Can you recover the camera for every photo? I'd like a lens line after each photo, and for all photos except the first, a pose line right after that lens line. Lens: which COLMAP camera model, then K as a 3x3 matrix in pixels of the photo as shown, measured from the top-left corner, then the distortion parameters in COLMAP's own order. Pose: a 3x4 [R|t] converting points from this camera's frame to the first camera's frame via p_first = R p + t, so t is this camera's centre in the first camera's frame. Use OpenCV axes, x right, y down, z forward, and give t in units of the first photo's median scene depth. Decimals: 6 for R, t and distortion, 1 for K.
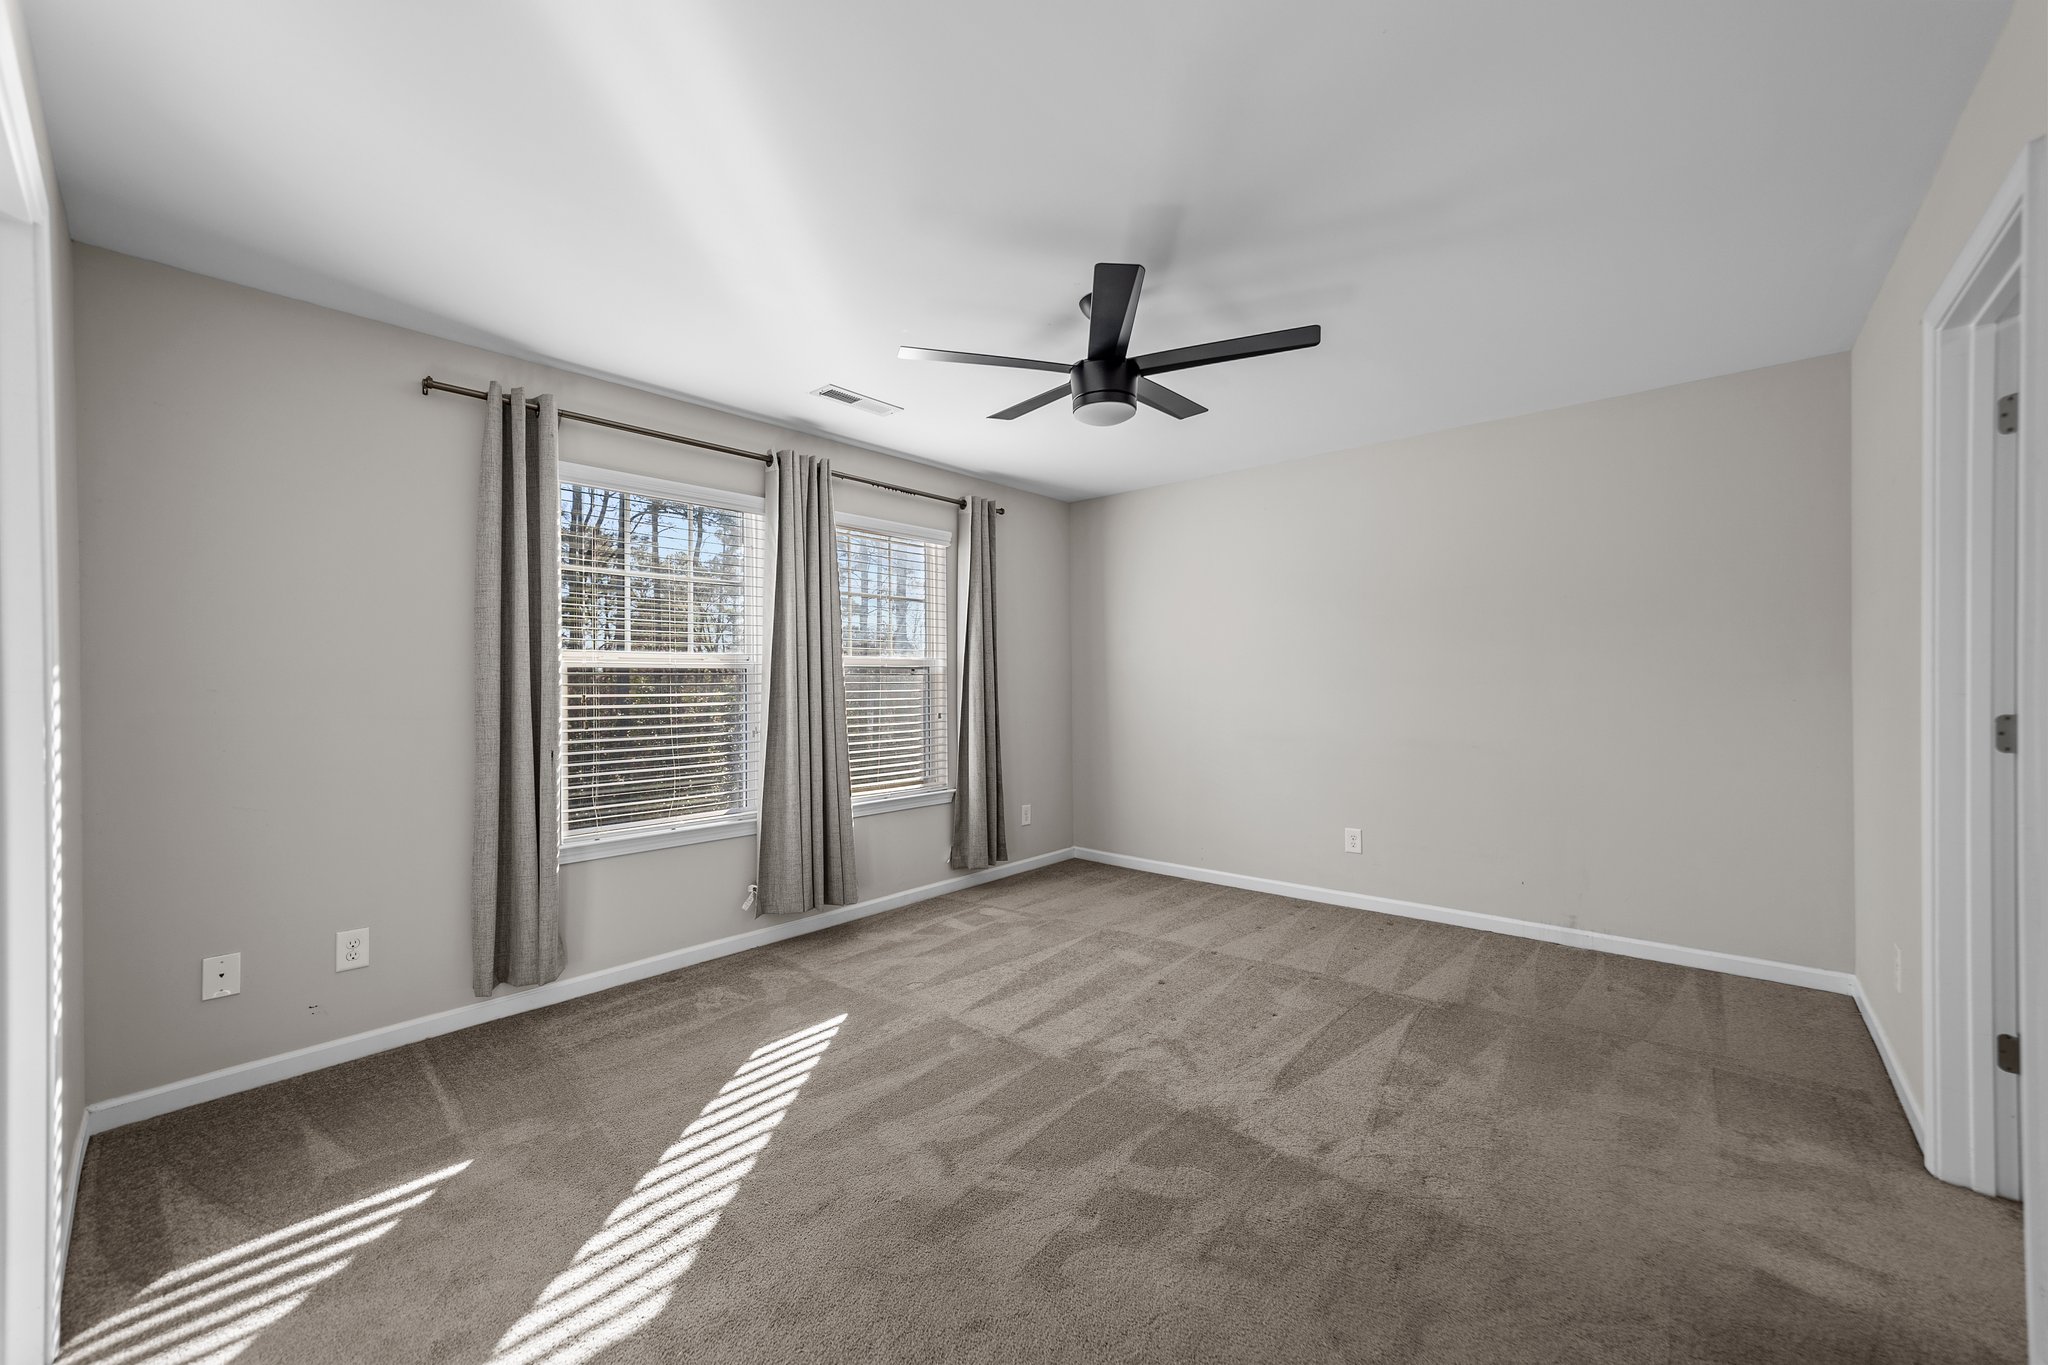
lens RADIAL K [[790.6, 0, 1018.3], [0, 790.6, 677.8], [0, 0, 1]] dist [-0.017783, 0.007771]
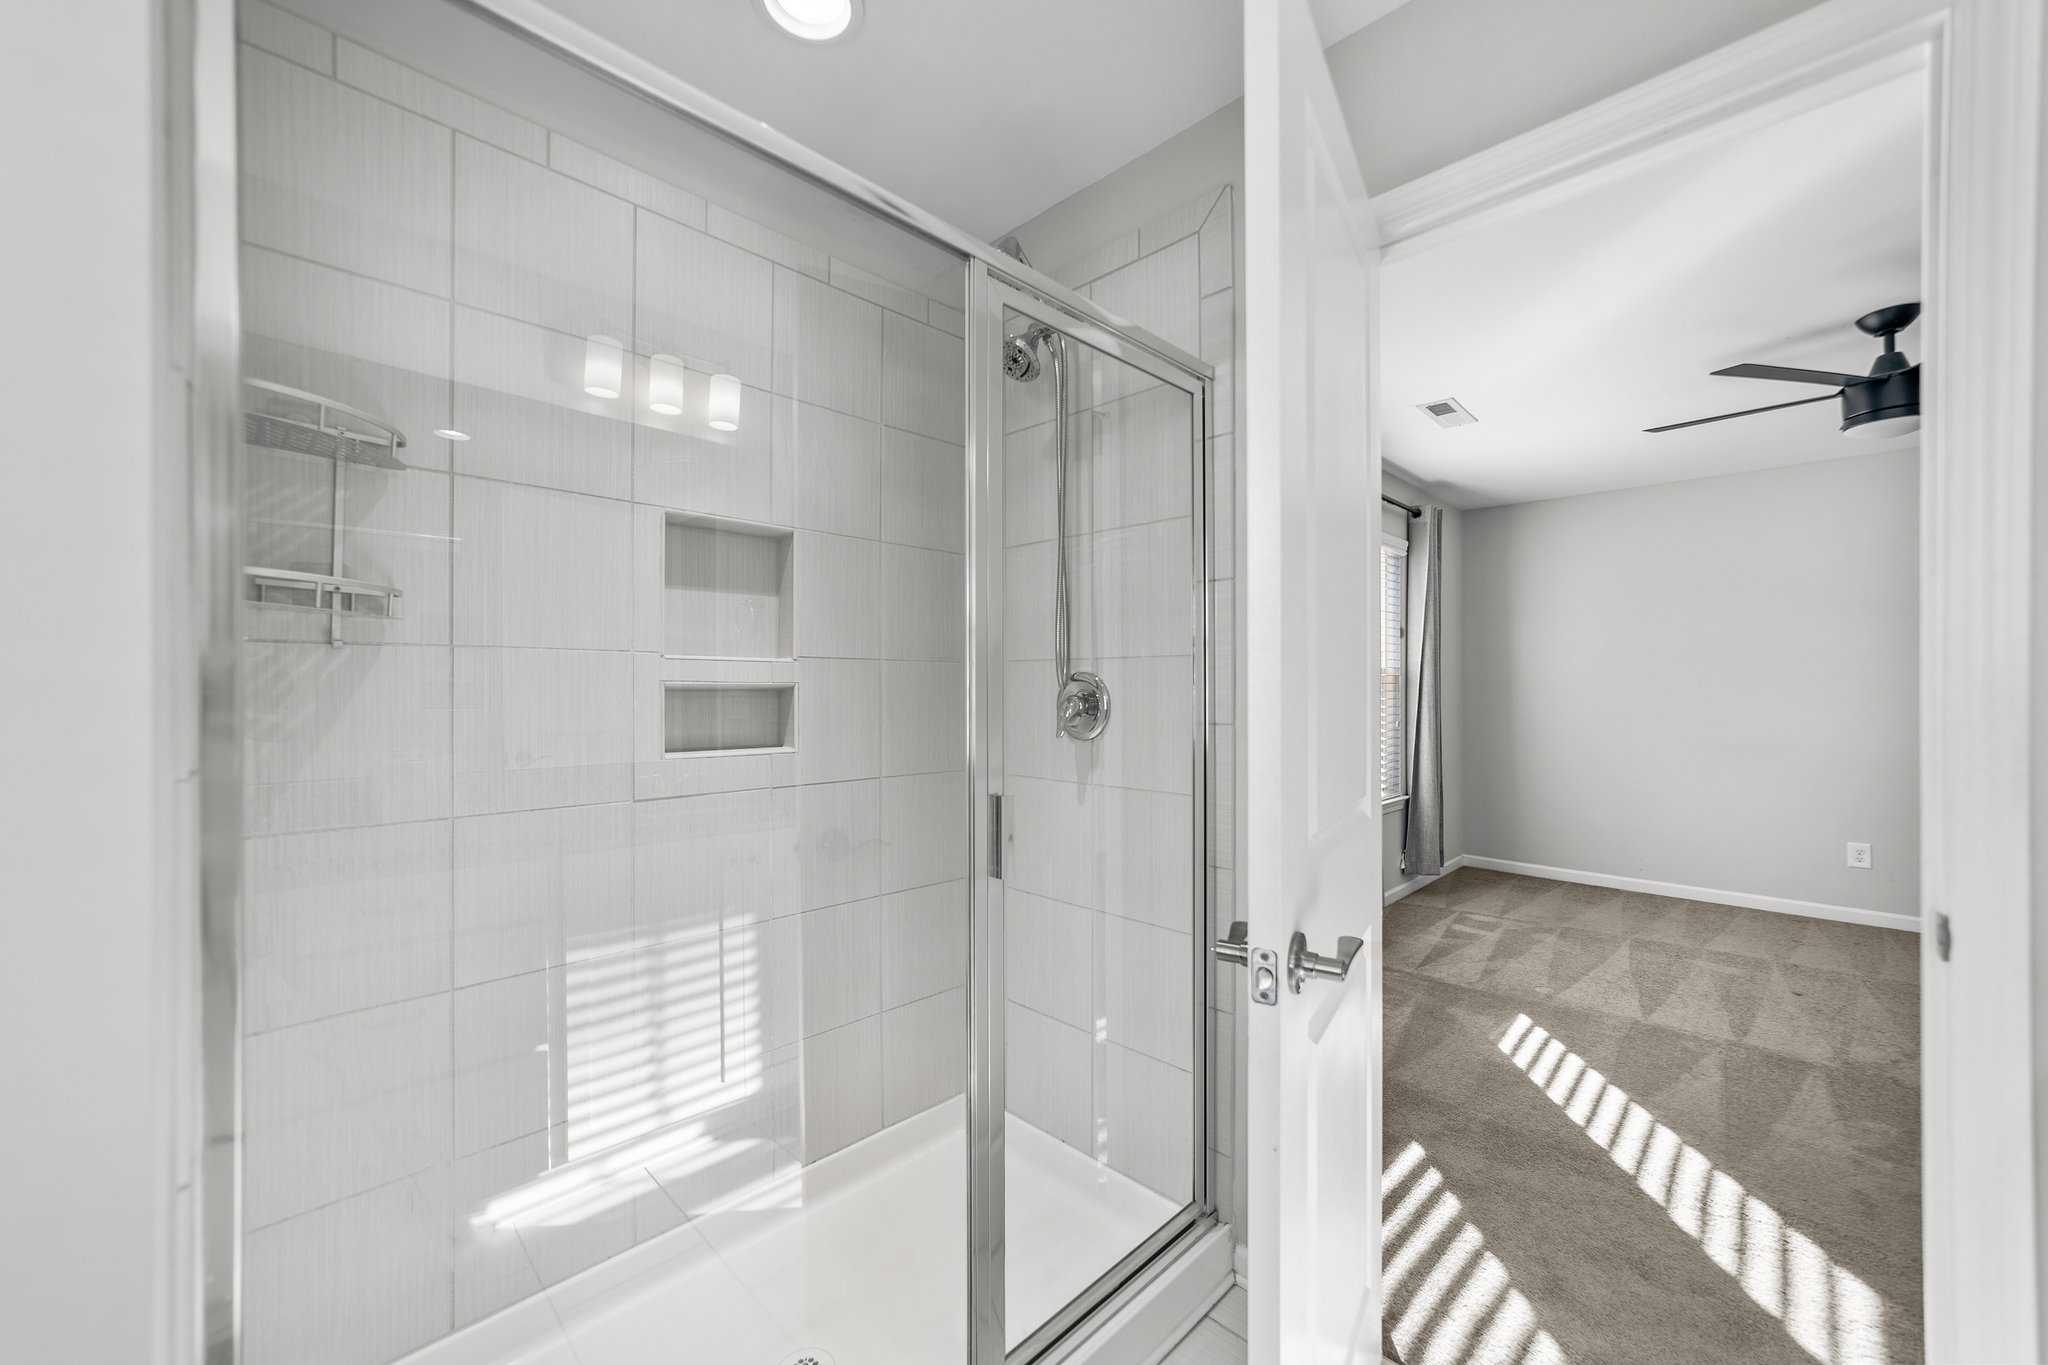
lens RADIAL K [[790.6, 0, 1020.8], [0, 790.6, 695.1], [0, 0, 1]] dist [-0.017783, 0.007771]
pose [[0.995810, 0.002459, -0.091416, -0.660145], [-0.000997, 0.999871, 0.016043, -0.006282], [0.091443, -0.015885, 0.995684, -0.065233]]
